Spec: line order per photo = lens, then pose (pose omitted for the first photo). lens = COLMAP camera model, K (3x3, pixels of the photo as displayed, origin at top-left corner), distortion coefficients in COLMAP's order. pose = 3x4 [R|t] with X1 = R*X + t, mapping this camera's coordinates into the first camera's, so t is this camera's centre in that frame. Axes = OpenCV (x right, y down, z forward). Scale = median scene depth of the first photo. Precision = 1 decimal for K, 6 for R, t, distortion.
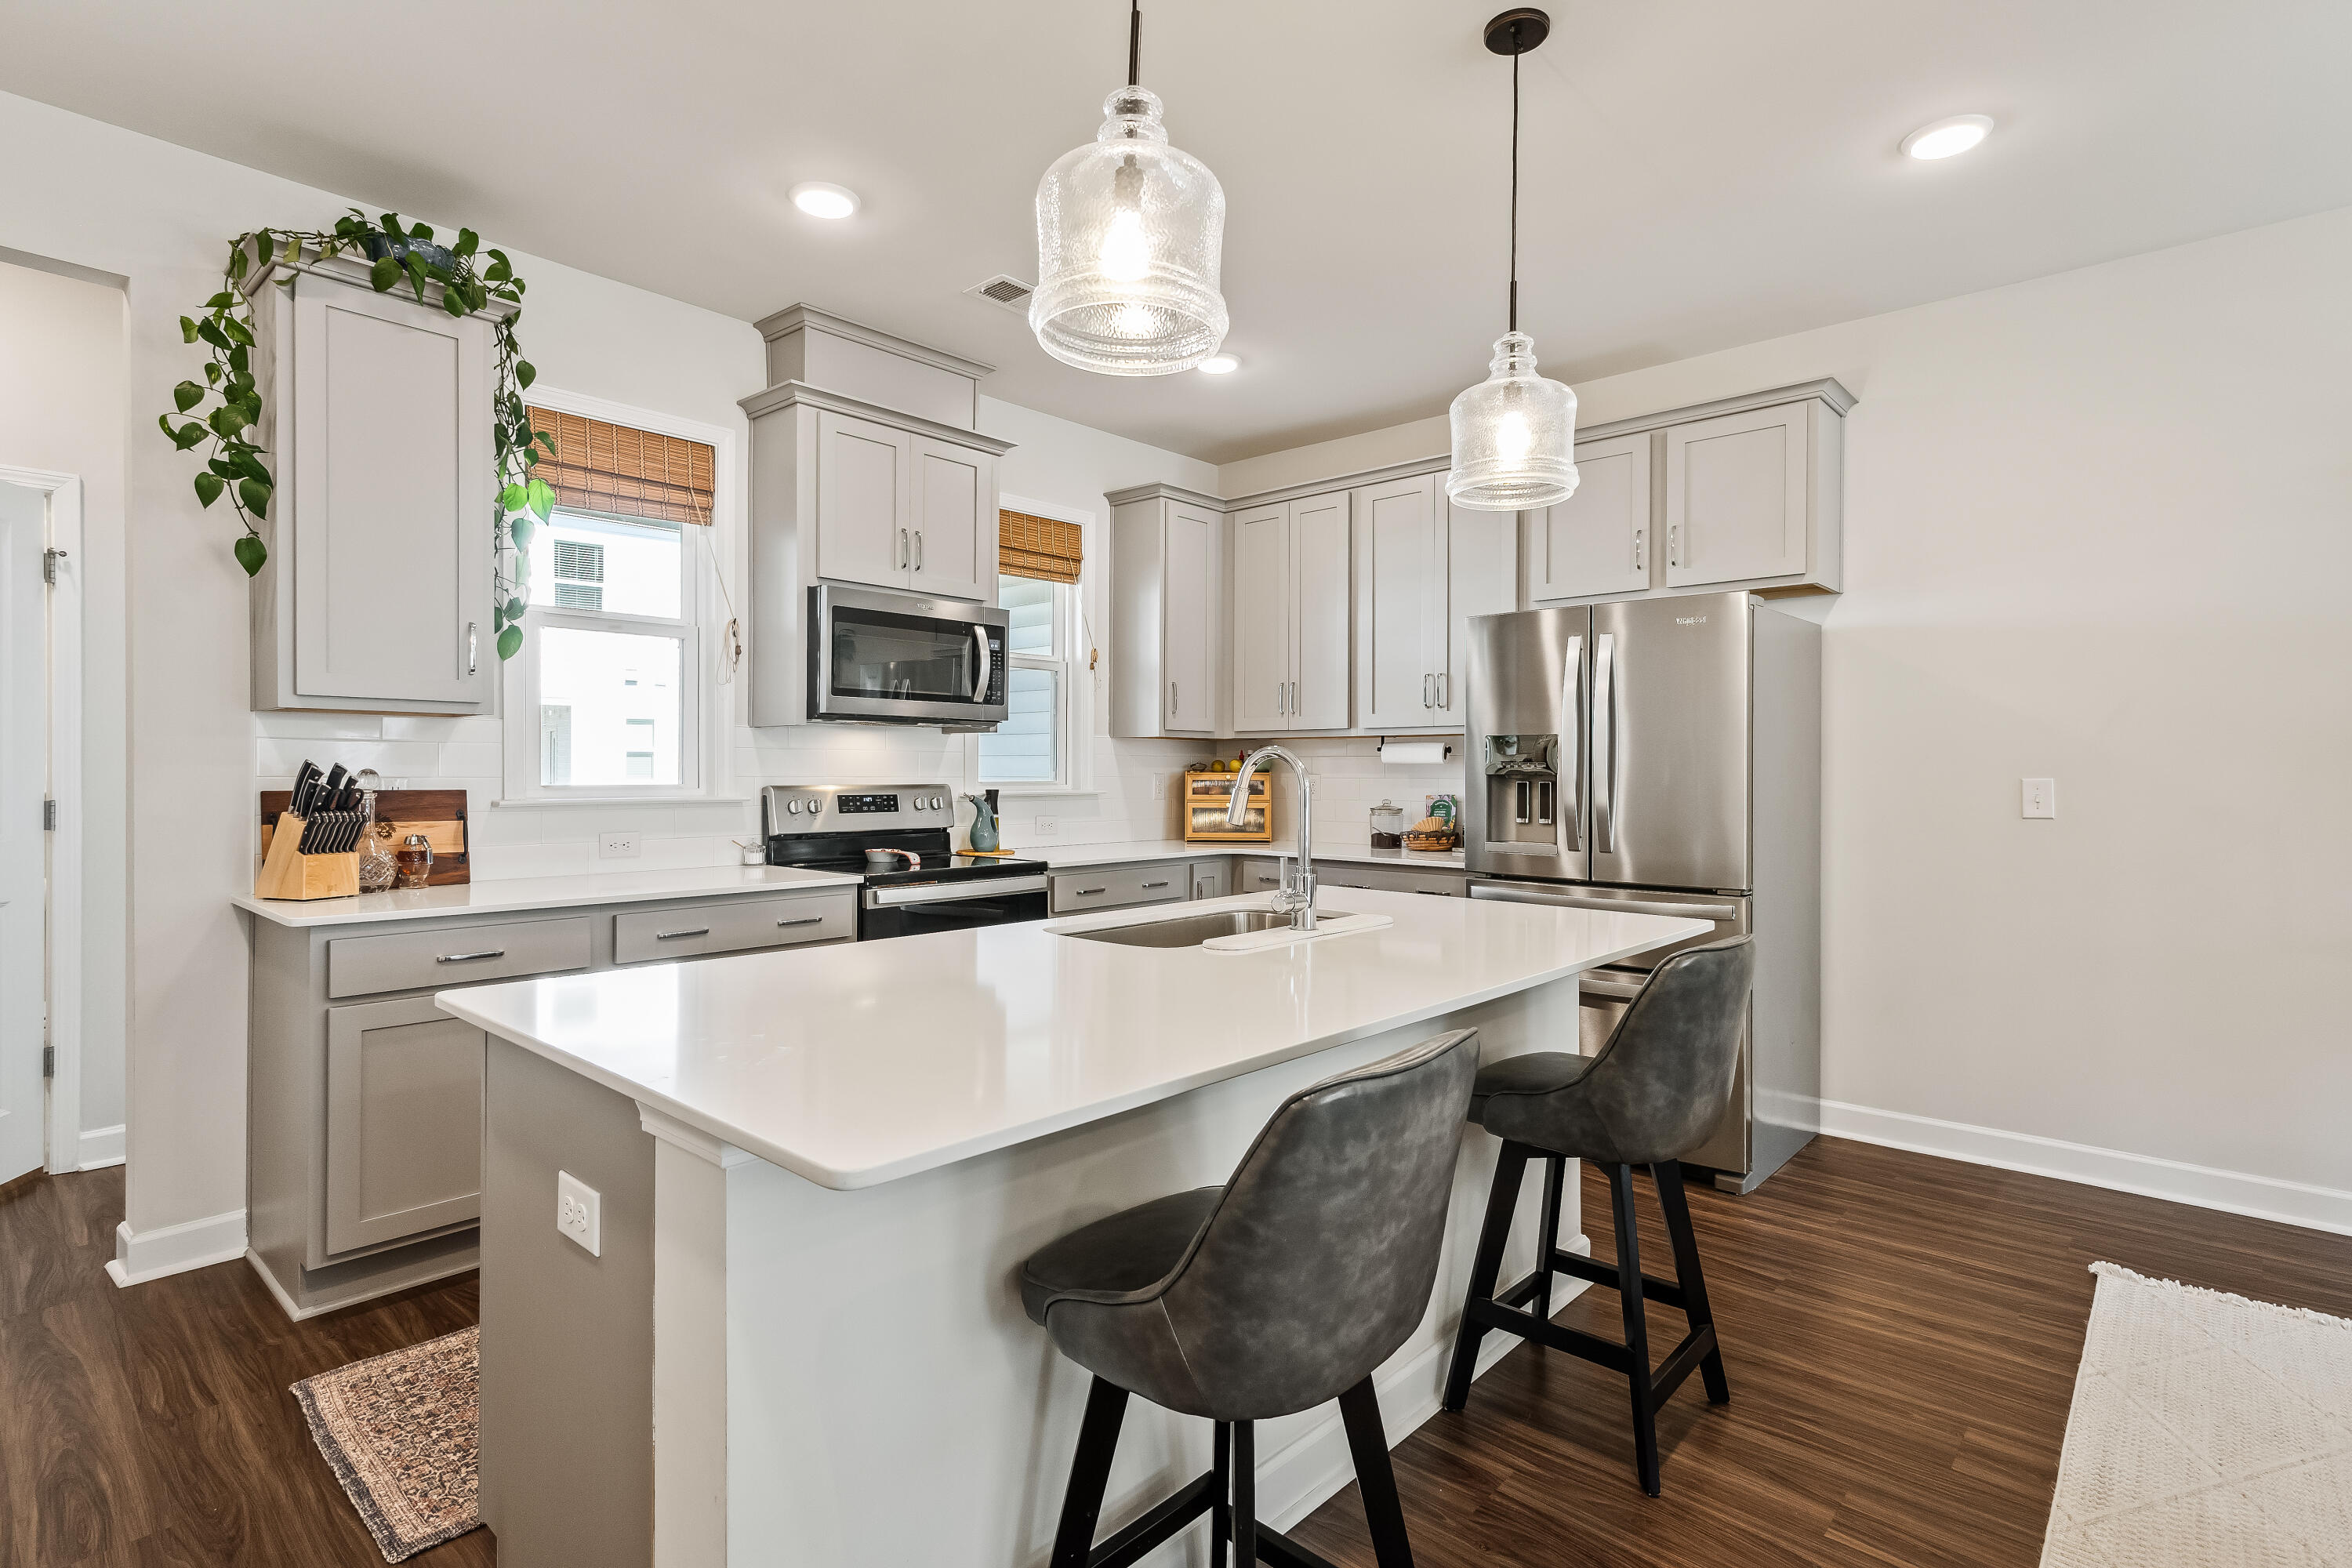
lens RADIAL K [[1150.2, 0, 1183.8], [0, 1150.2, 782.2], [0, 0, 1]] dist [0.006675, 0.000360]
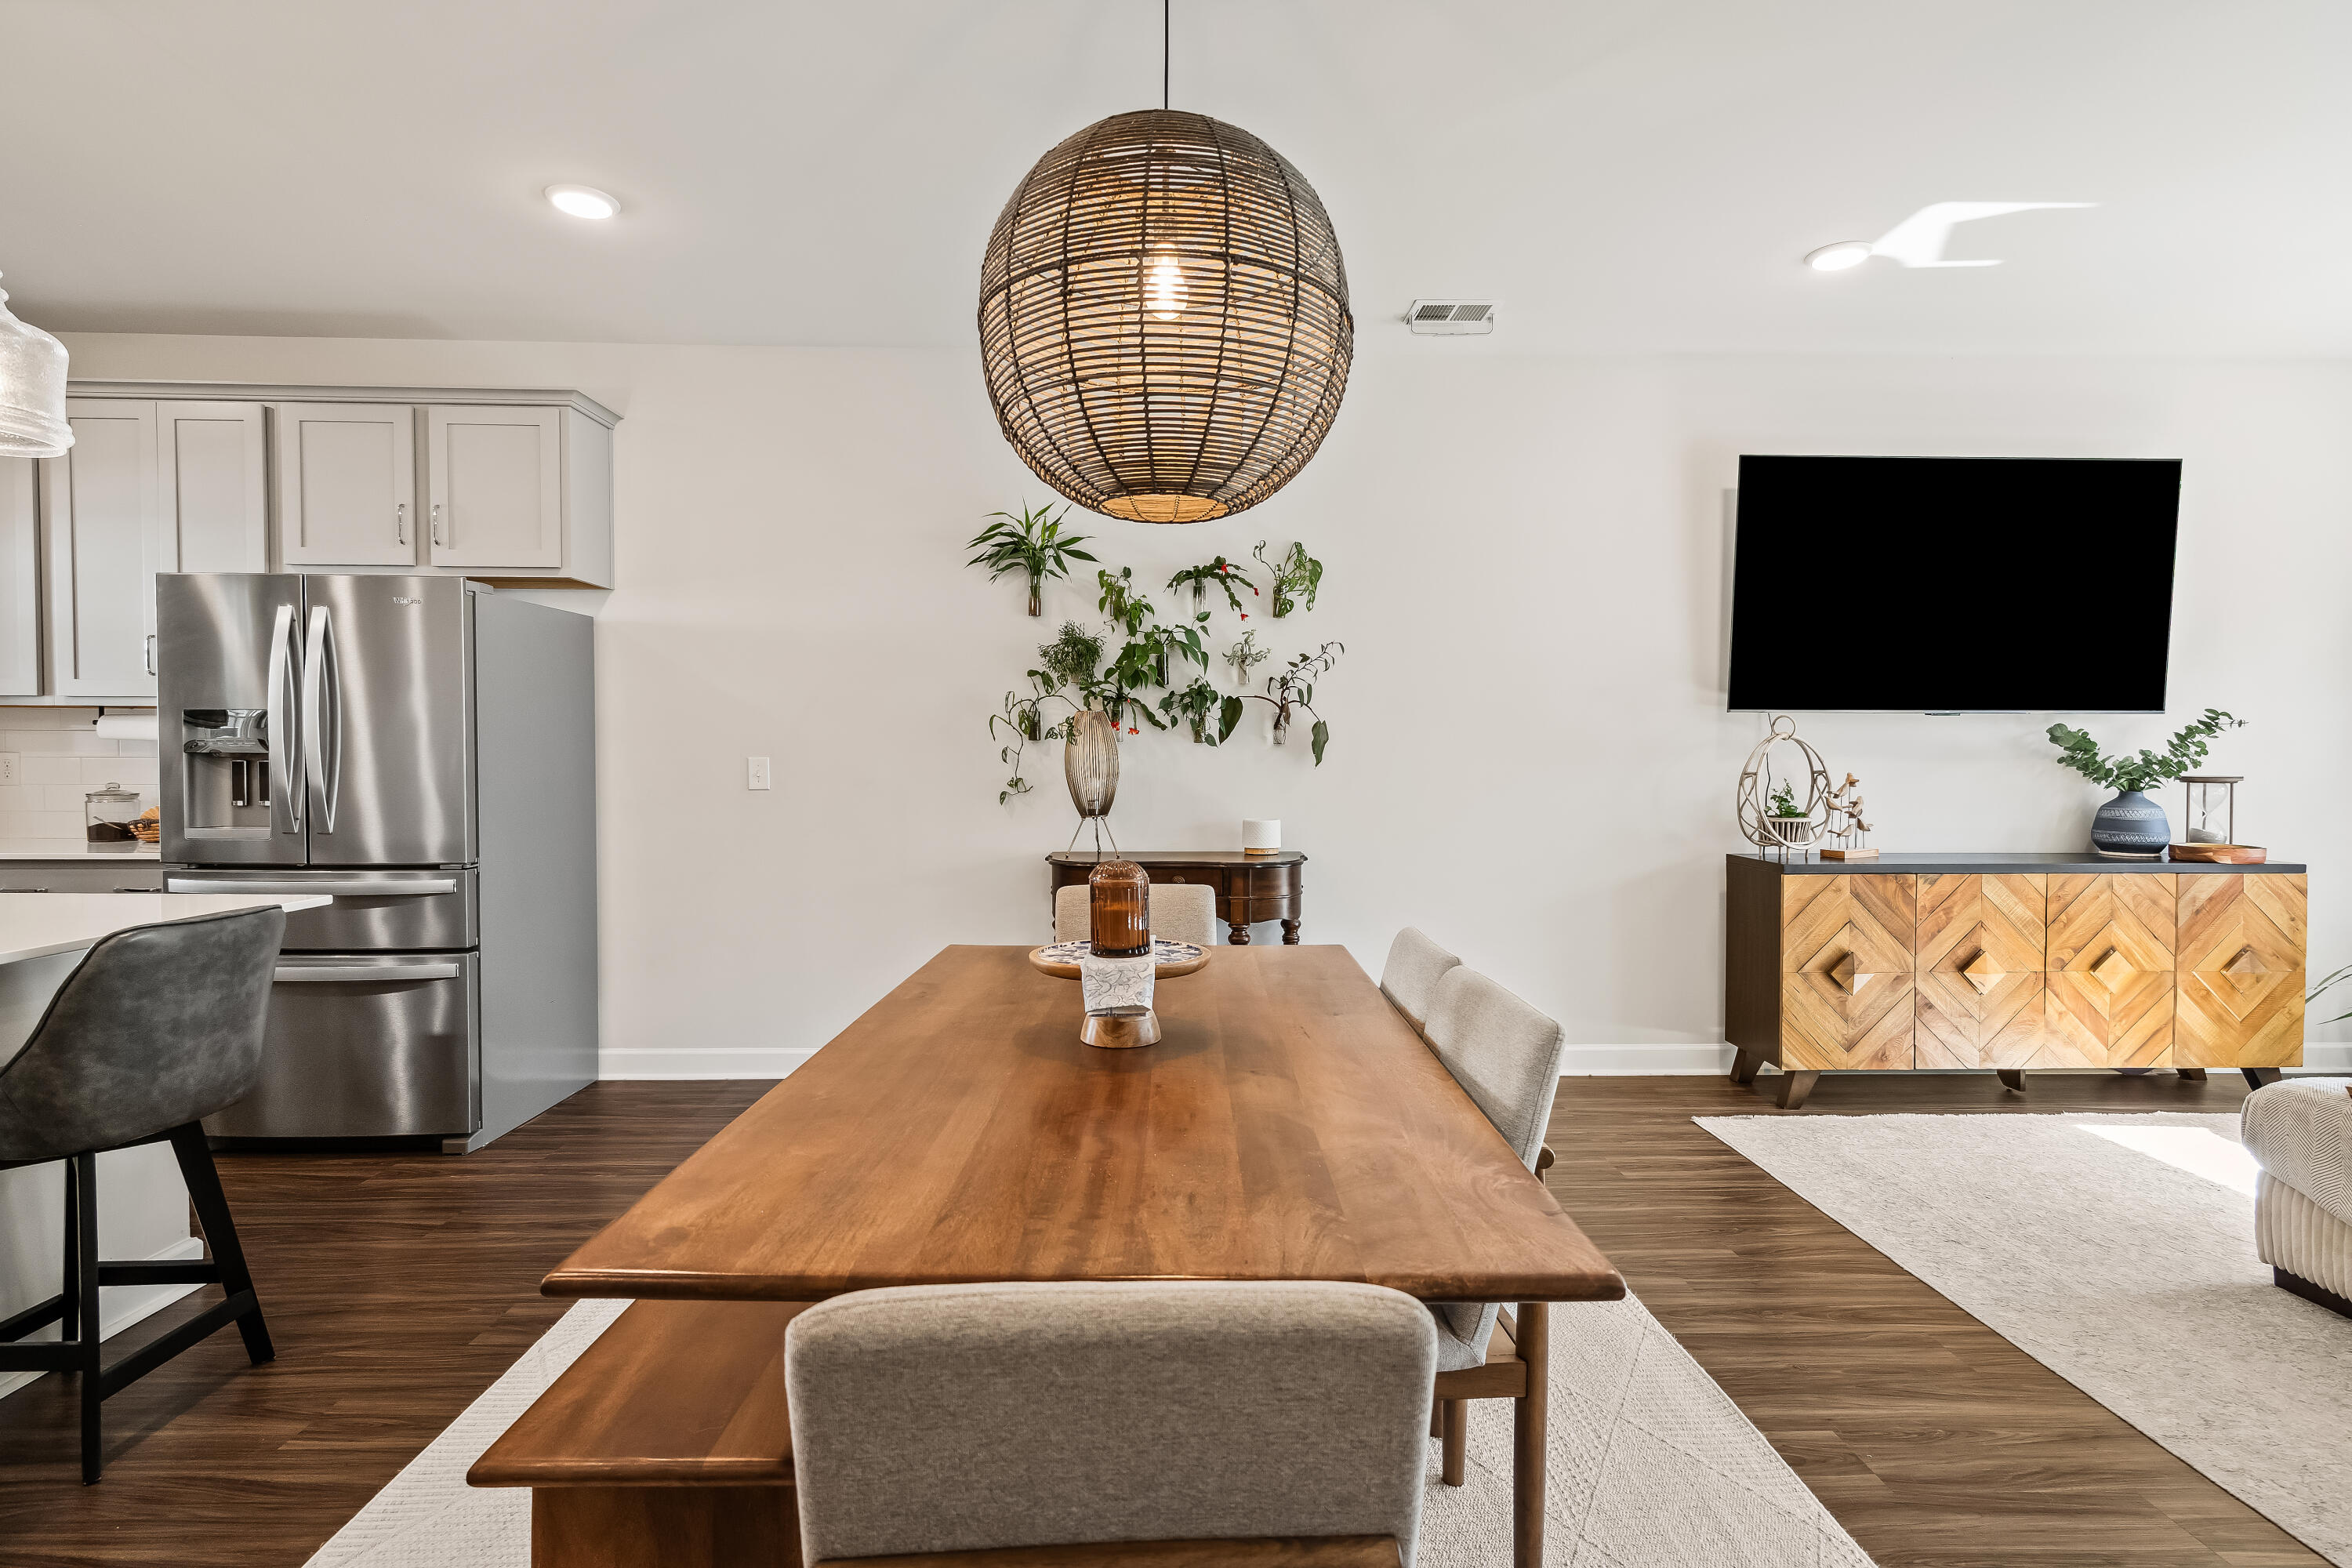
lens RADIAL K [[1153.9, 0, 1186.1], [0, 1153.9, 778.4], [0, 0, 1]] dist [-0.000276, 0.006772]
pose [[0.724694, -0.013132, 0.688945, 0.247670], [0.003612, 0.999877, 0.015259, 0.002645], [-0.689061, -0.008570, 0.724653, -0.219701]]
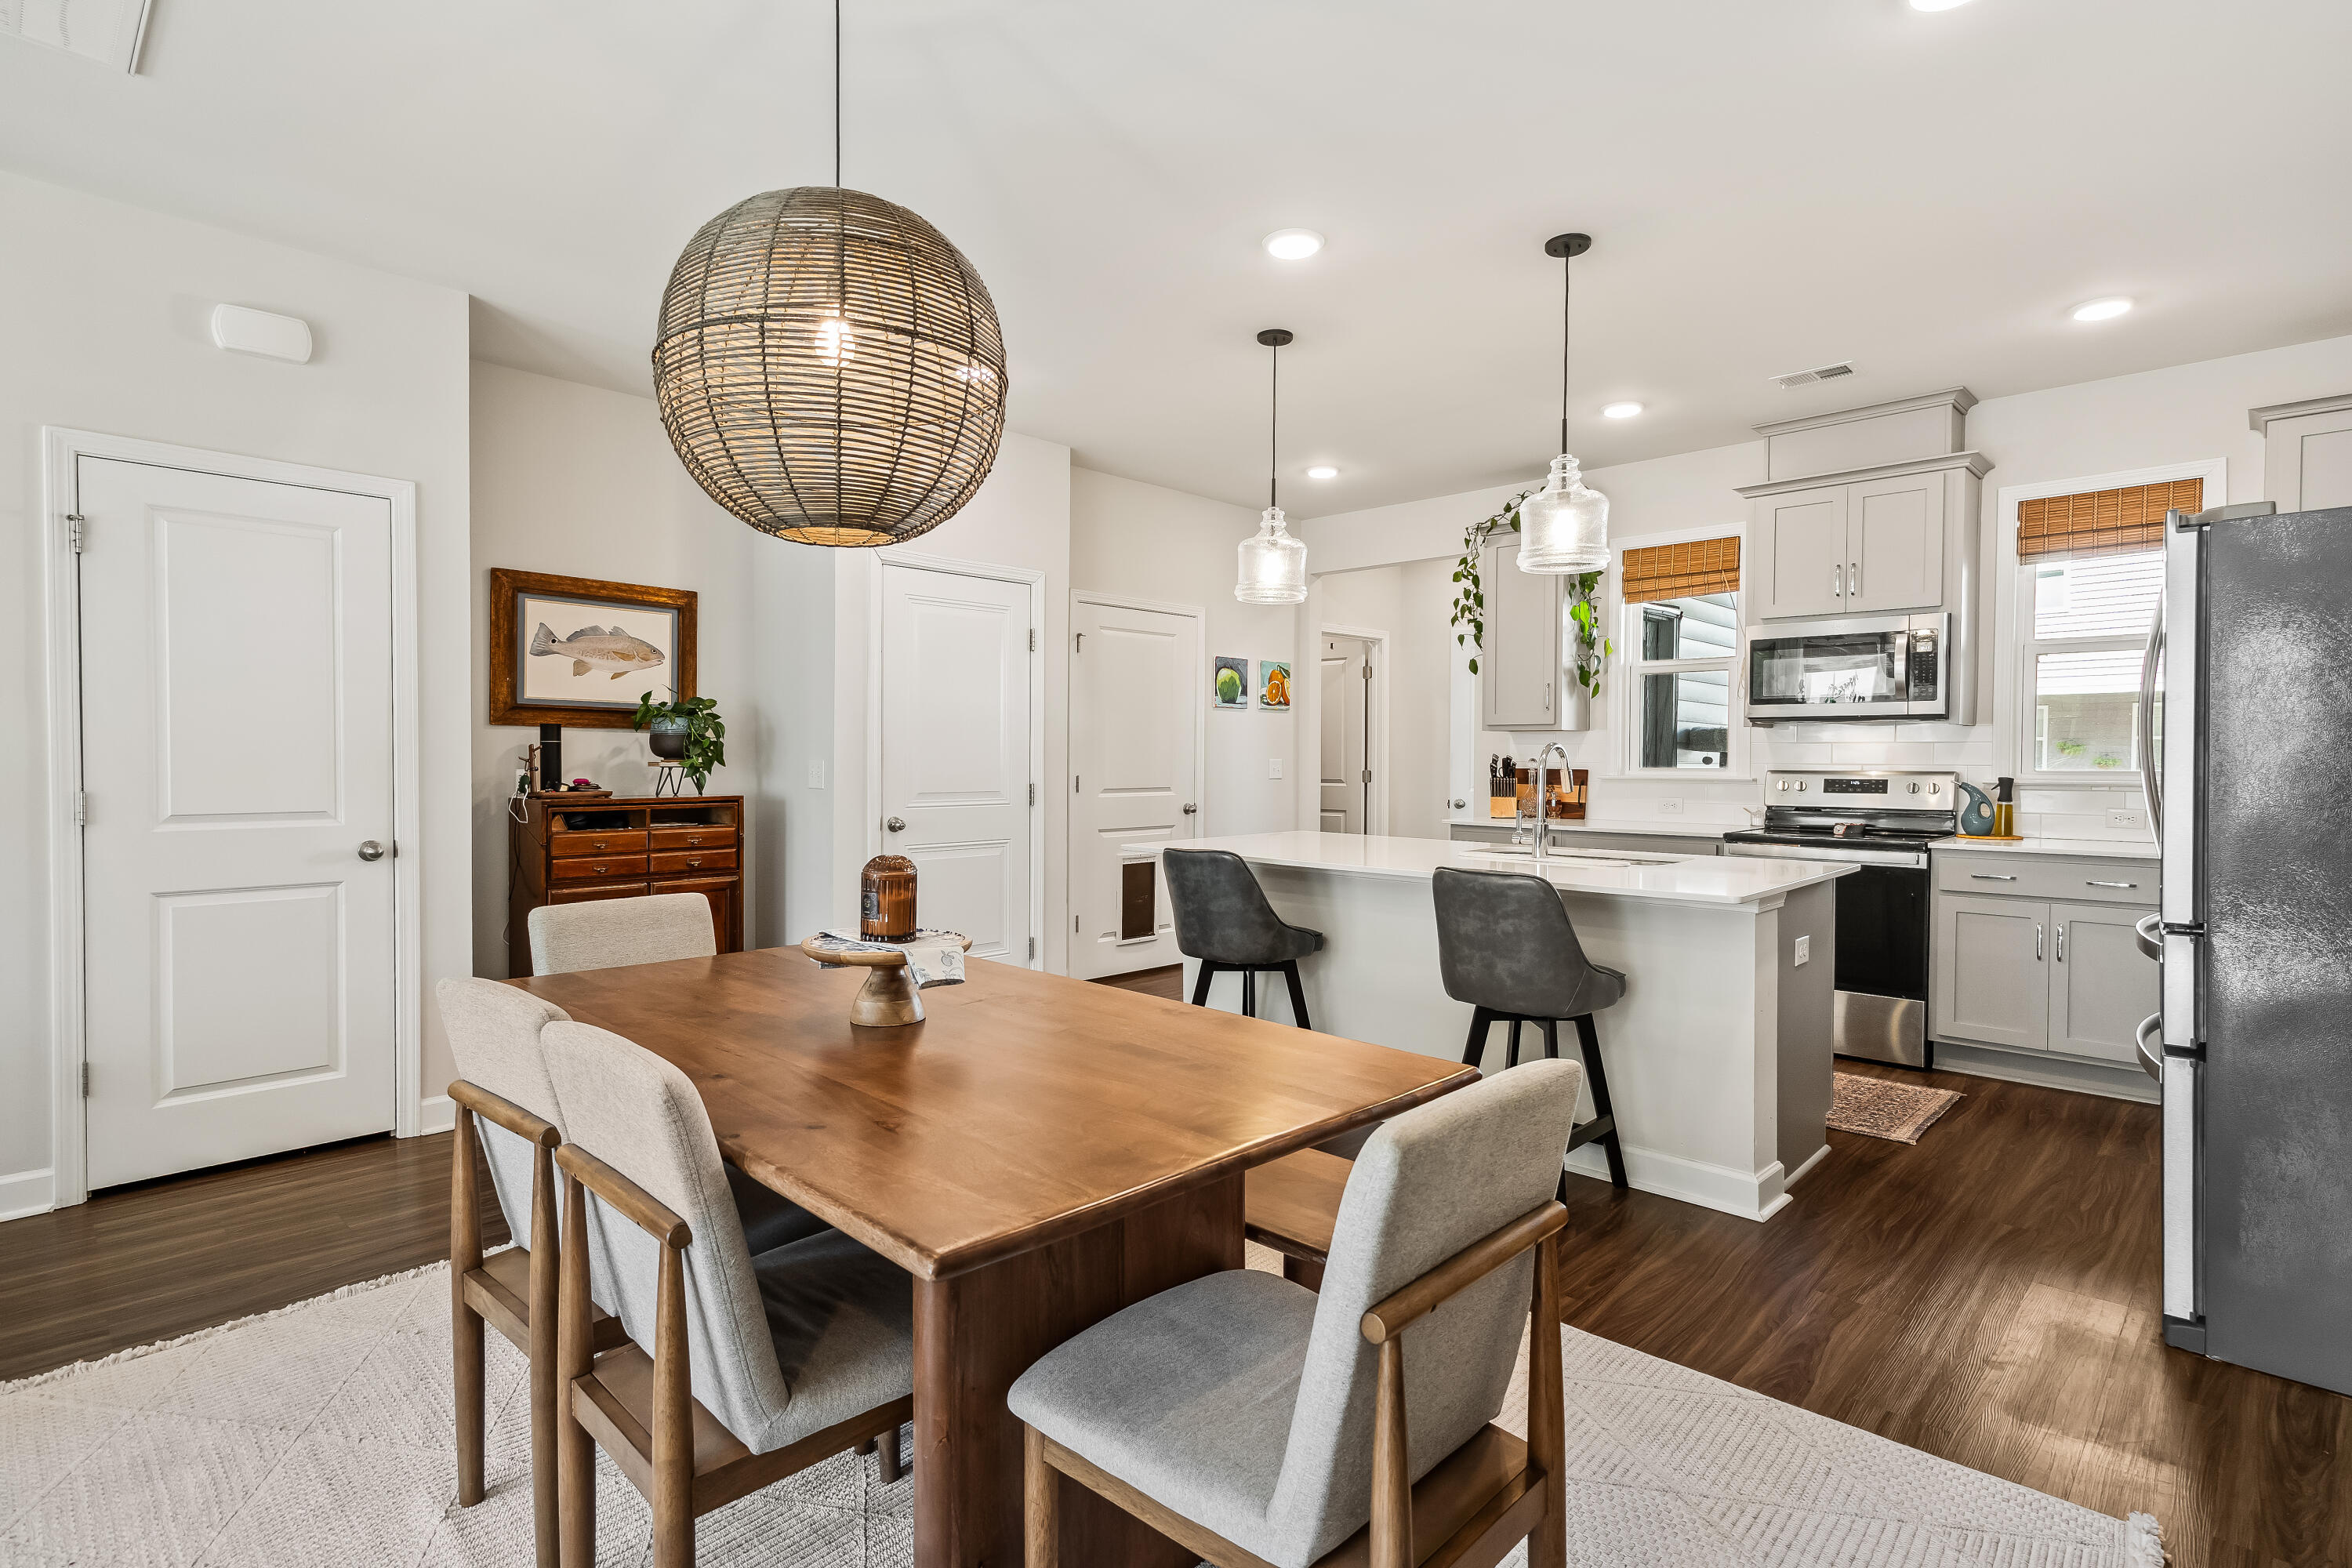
lens RADIAL K [[1153.9, 0, 1186.1], [0, 1153.9, 778.4], [0, 0, 1]] dist [-0.000276, 0.006772]
pose [[-0.030583, 0.016863, -0.999390, 1.278564], [-0.012049, 0.999779, 0.017239, -0.003186], [0.999460, 0.012569, -0.030373, 0.417923]]
